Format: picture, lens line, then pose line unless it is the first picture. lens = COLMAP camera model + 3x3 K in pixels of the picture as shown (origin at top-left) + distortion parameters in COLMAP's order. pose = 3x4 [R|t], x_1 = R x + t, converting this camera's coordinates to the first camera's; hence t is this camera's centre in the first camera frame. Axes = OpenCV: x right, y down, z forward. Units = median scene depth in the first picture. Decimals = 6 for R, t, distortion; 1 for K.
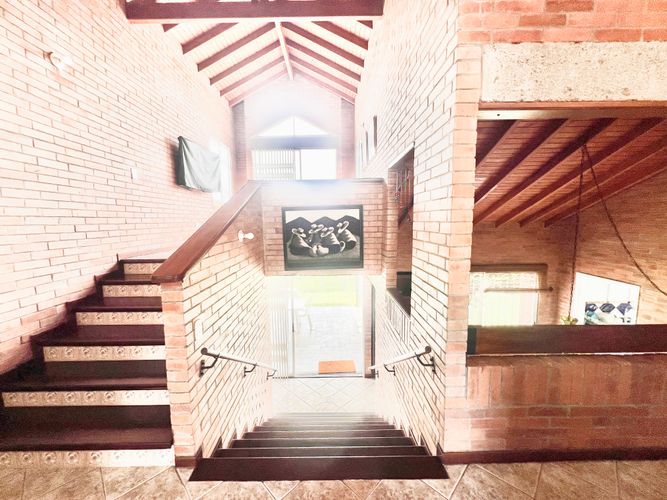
lens RADIAL K [[268.1, 0, 331.1], [0, 268.1, 246.6], [0, 0, 1]] dist [-0.002727, 0.000110]
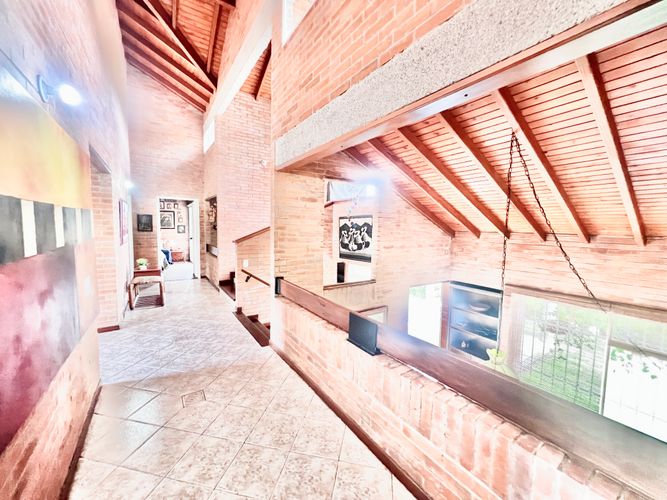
lens RADIAL K [[268.1, 0, 332.7], [0, 268.1, 246.2], [0, 0, 1]] dist [0.002023, 0.000598]
pose [[0.549489, 0.080814, -0.831583, 1.104824], [-0.108711, 0.993765, 0.024742, -0.011167], [0.828398, 0.076807, 0.554848, 0.108951]]
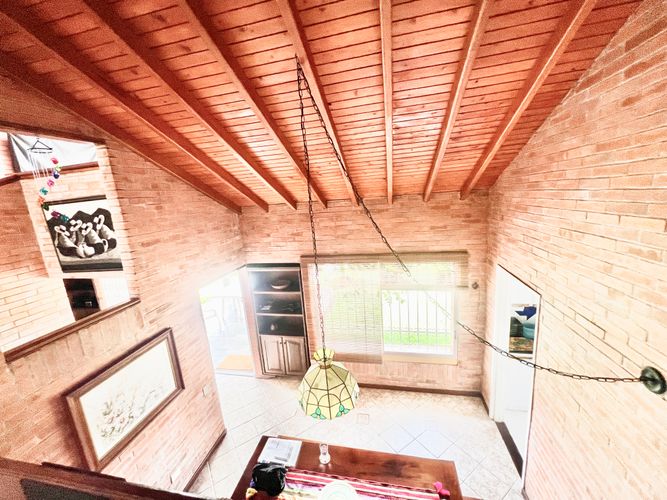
lens RADIAL K [[268.1, 0, 330.9], [0, 268.1, 247.4], [0, 0, 1]] dist [-0.002727, 0.000110]
pose [[0.973048, -0.018960, -0.229820, 0.931848], [0.042572, 0.994253, 0.098223, -0.045989], [0.226637, -0.105360, 0.968264, 0.346698]]
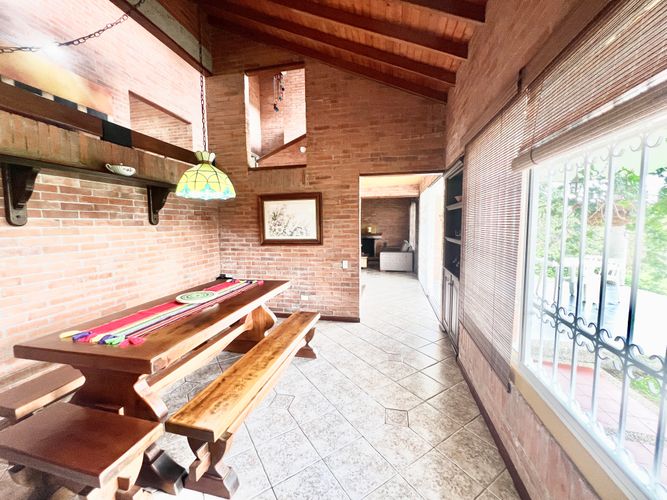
lens RADIAL K [[268.1, 0, 330.3], [0, 268.1, 248.0], [0, 0, 1]] dist [-0.002727, 0.000110]
pose [[-0.238174, 0.102032, -0.965848, 1.358170], [-0.086708, 0.988261, 0.125782, 0.344901], [0.967344, 0.113704, -0.226531, 1.329390]]
